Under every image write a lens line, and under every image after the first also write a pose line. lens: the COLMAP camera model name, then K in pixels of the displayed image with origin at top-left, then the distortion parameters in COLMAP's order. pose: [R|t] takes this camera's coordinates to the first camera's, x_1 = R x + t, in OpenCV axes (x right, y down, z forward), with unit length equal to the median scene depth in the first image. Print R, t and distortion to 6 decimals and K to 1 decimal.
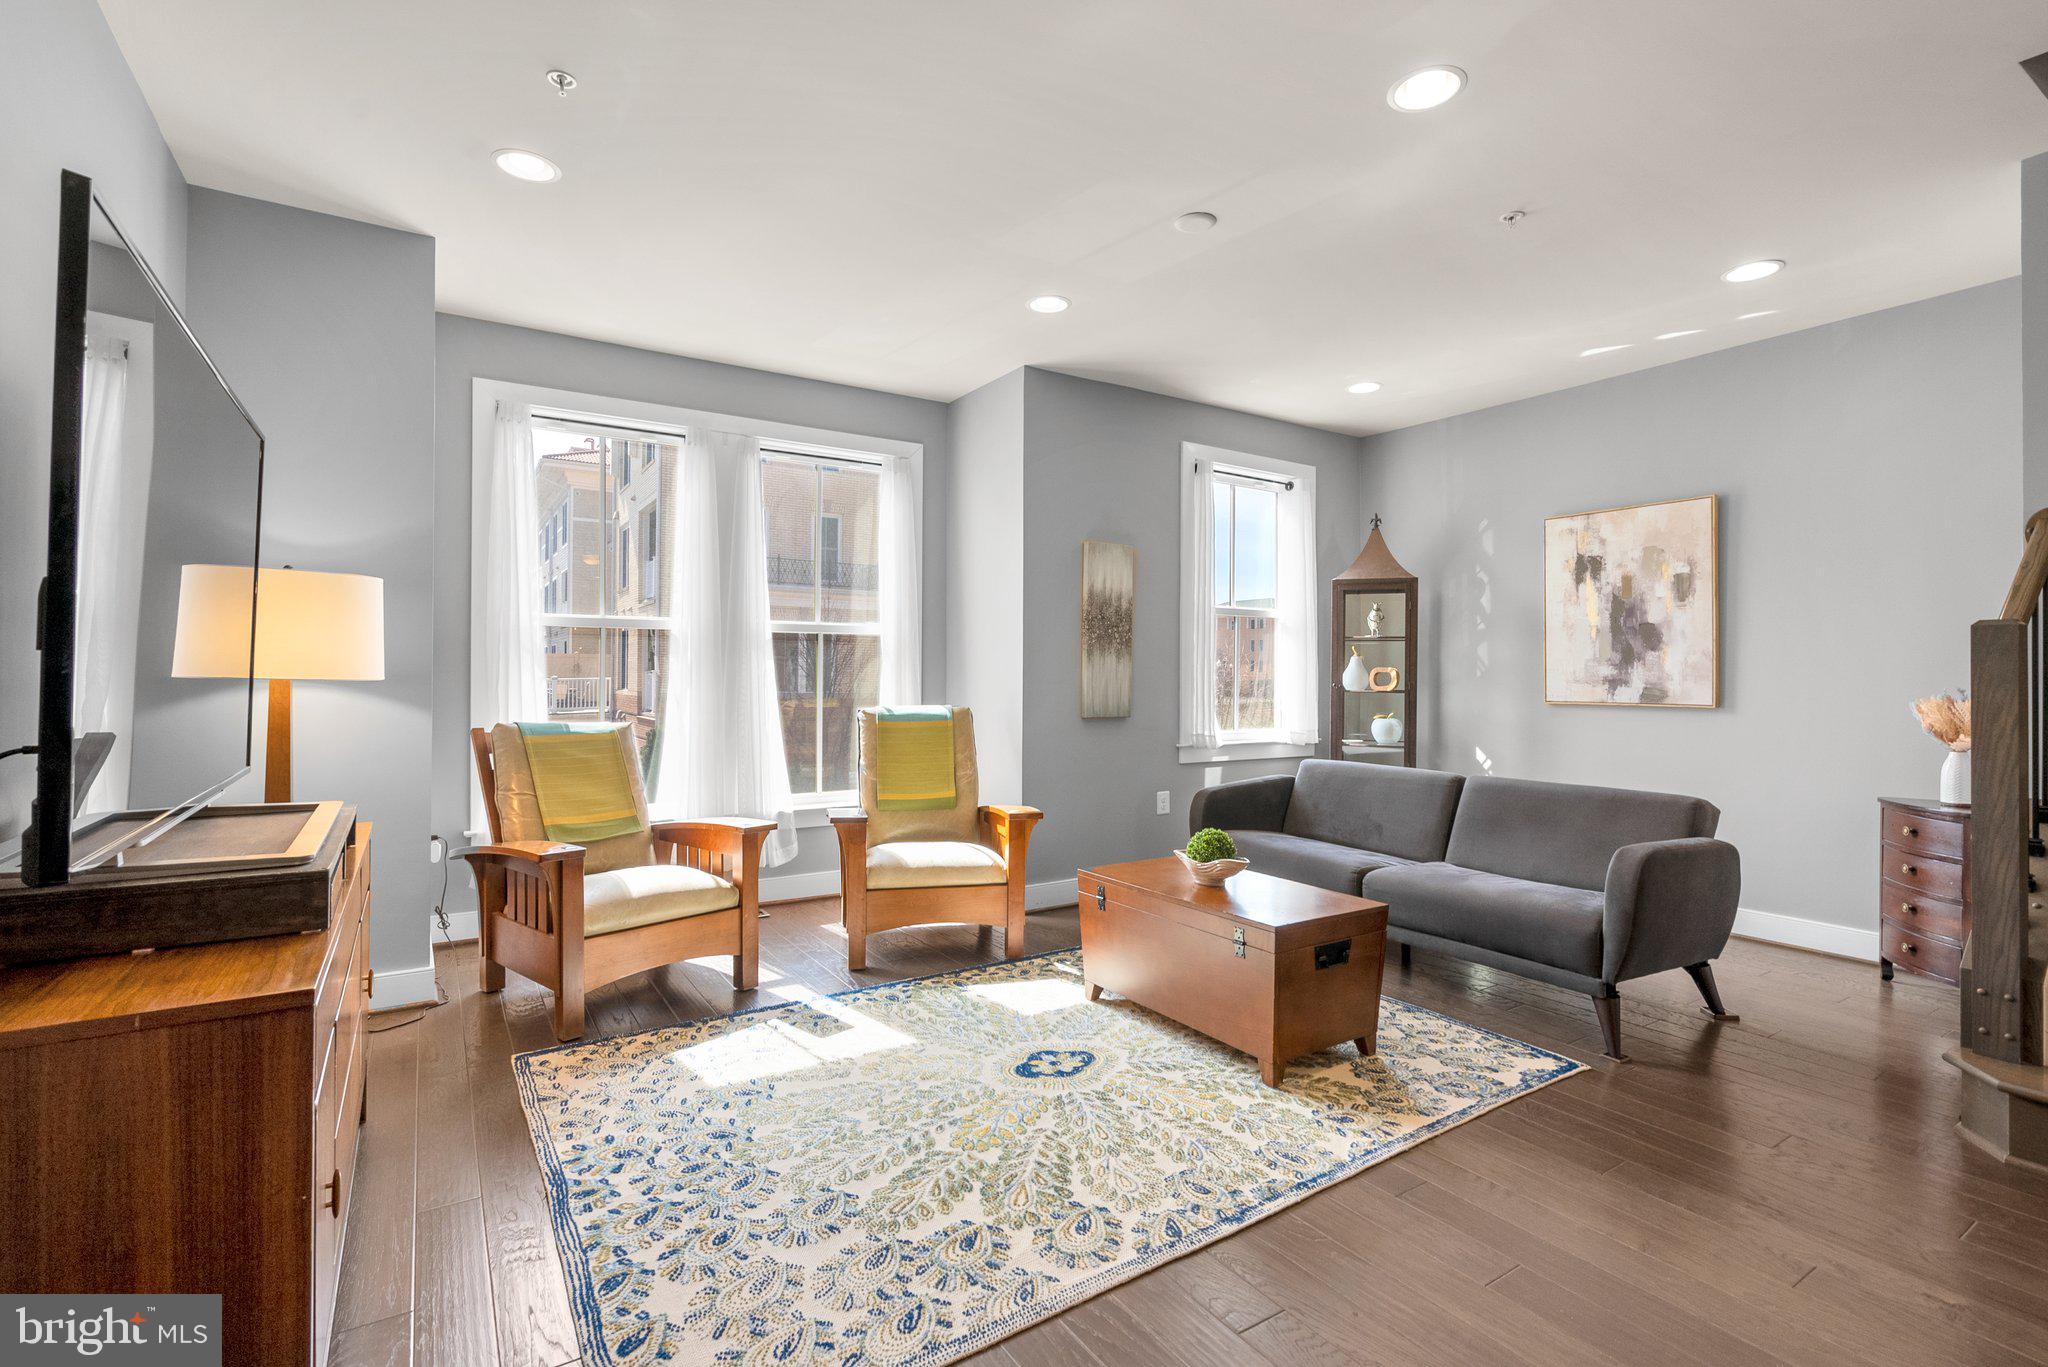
lens RADIAL K [[935.4, 0, 1023.1], [0, 935.4, 677.1], [0, 0, 1]] dist [-0.004121, 0.000568]
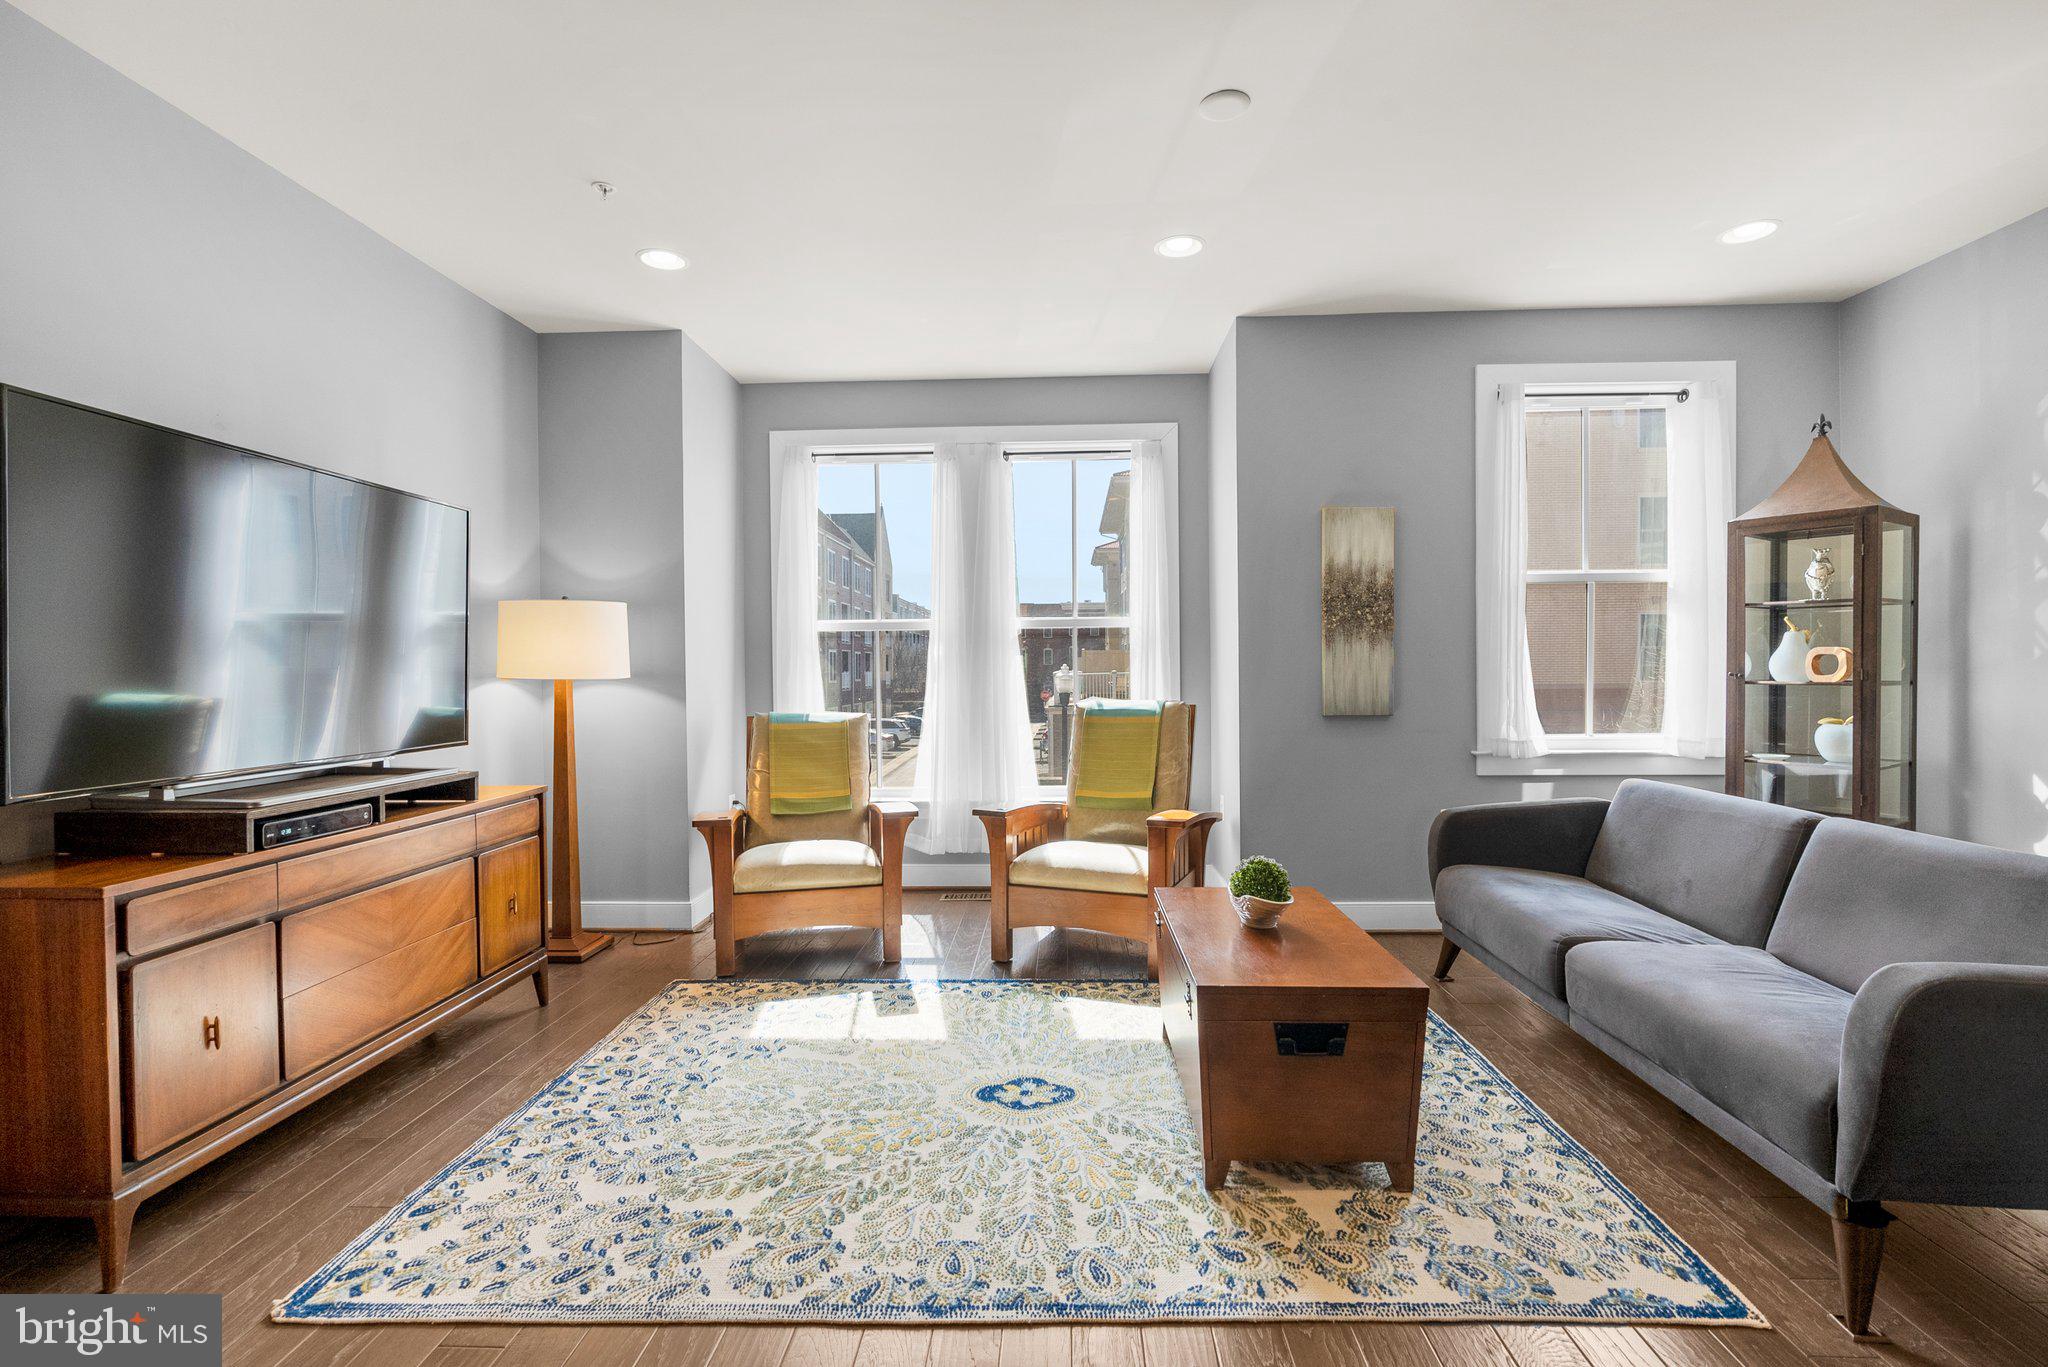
lens RADIAL K [[928.6, 0, 1031.4], [0, 928.6, 686.7], [0, 0, 1]] dist [-0.003658, 0.000817]
pose [[0.821087, -0.001953, -0.570800, 0.513654], [0.012880, 0.999803, 0.015106, 0.001040], [0.570658, -0.019755, 0.820950, 0.243020]]
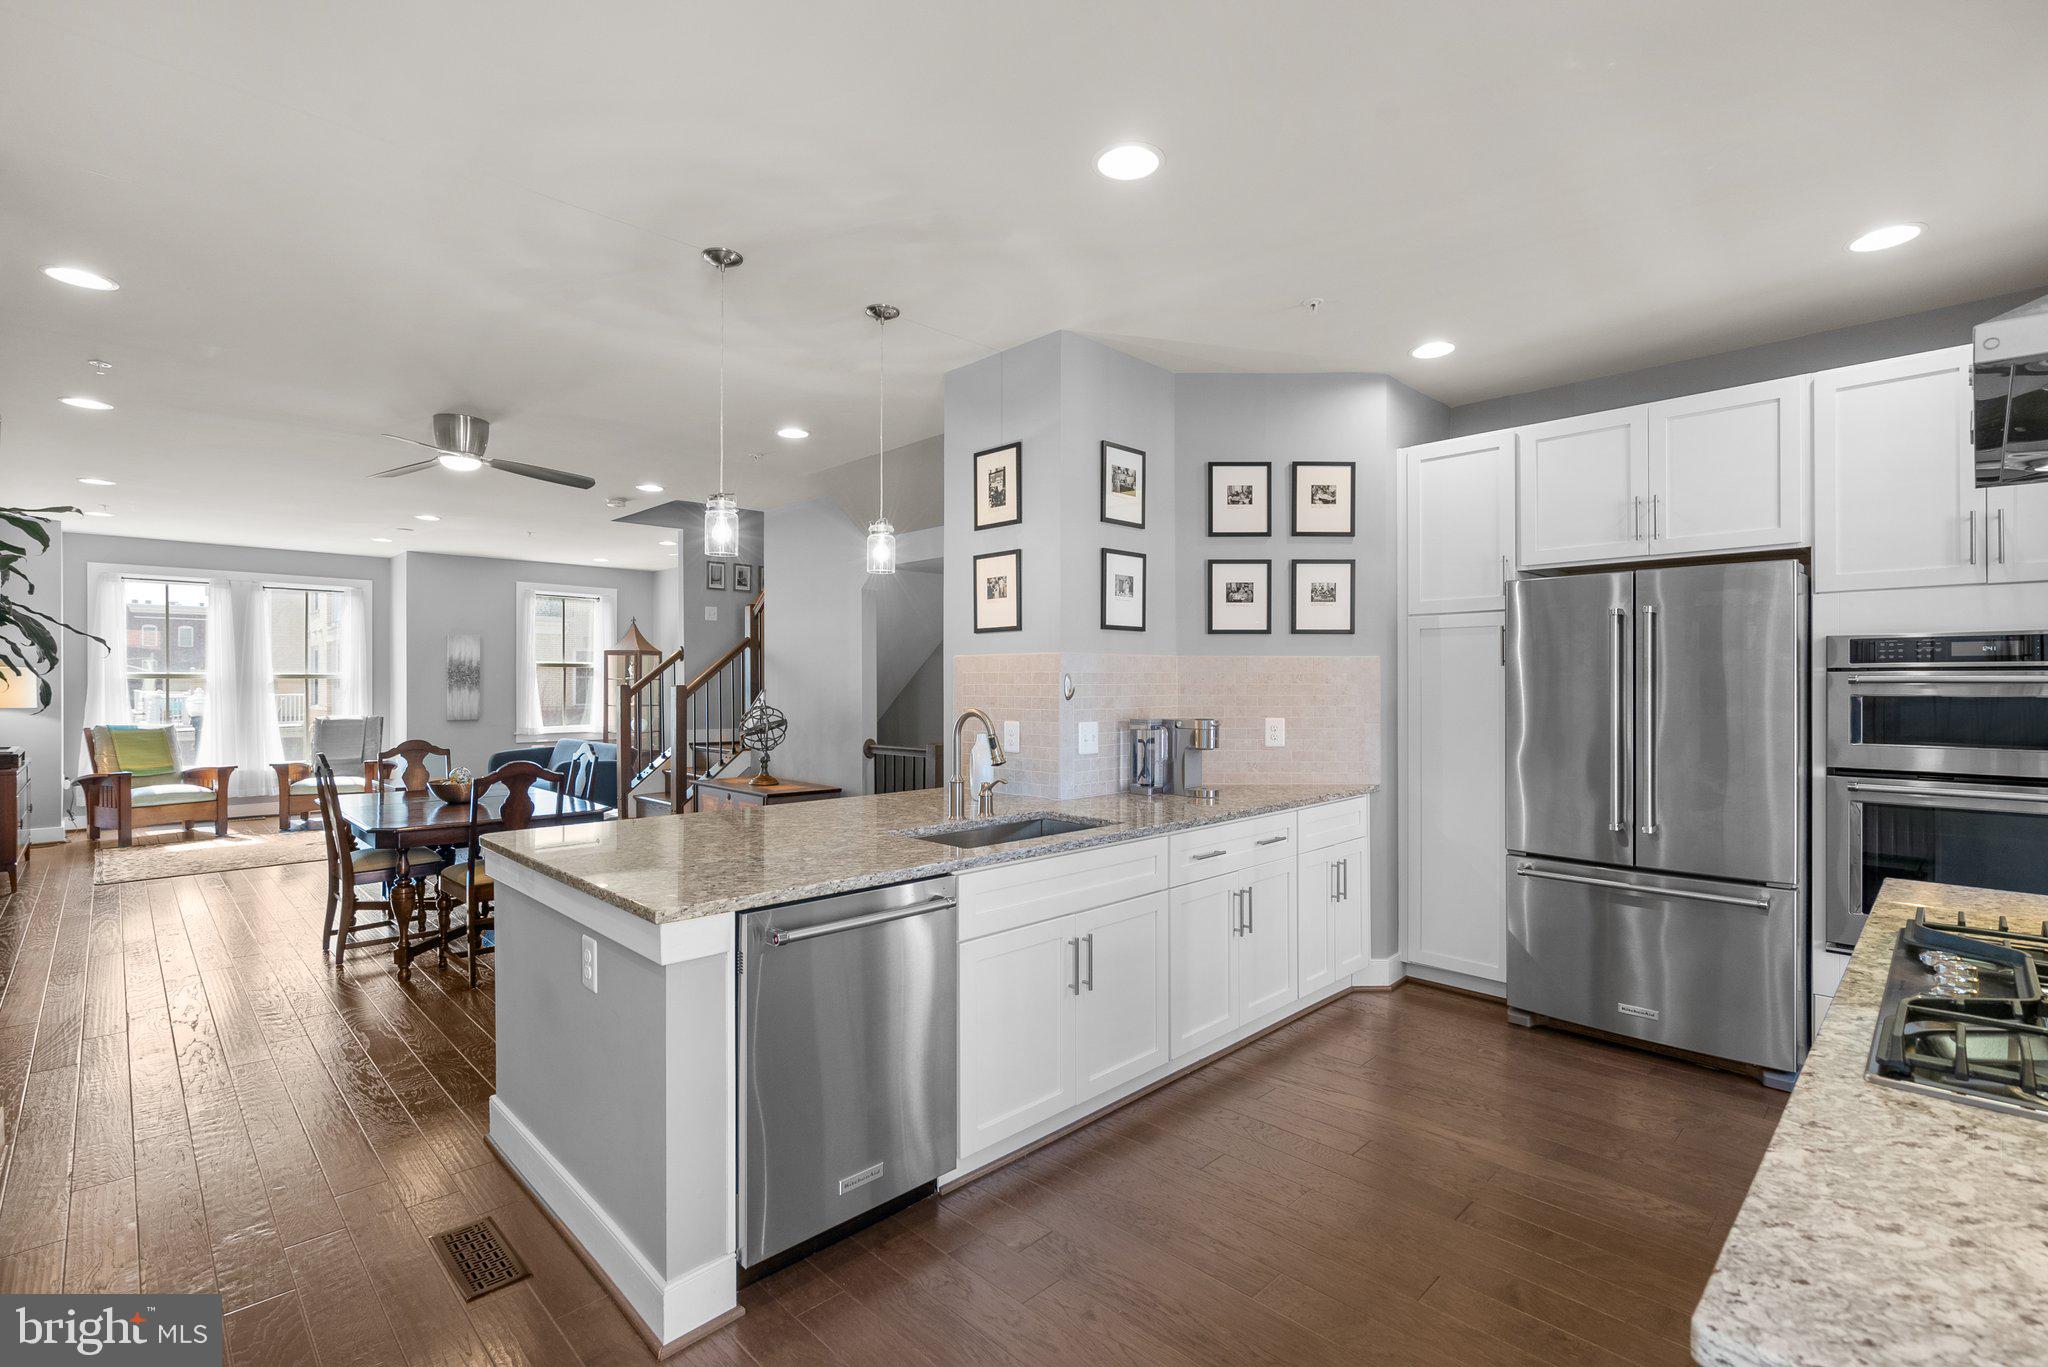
lens RADIAL K [[928.6, 0, 1031.4], [0, 928.6, 686.7], [0, 0, 1]] dist [-0.003658, 0.000817]
pose [[0.978971, -0.005621, 0.203921, 1.410343], [0.005727, 0.999984, 0.000069, -0.036080], [-0.203918, 0.001101, 0.978987, -1.951776]]
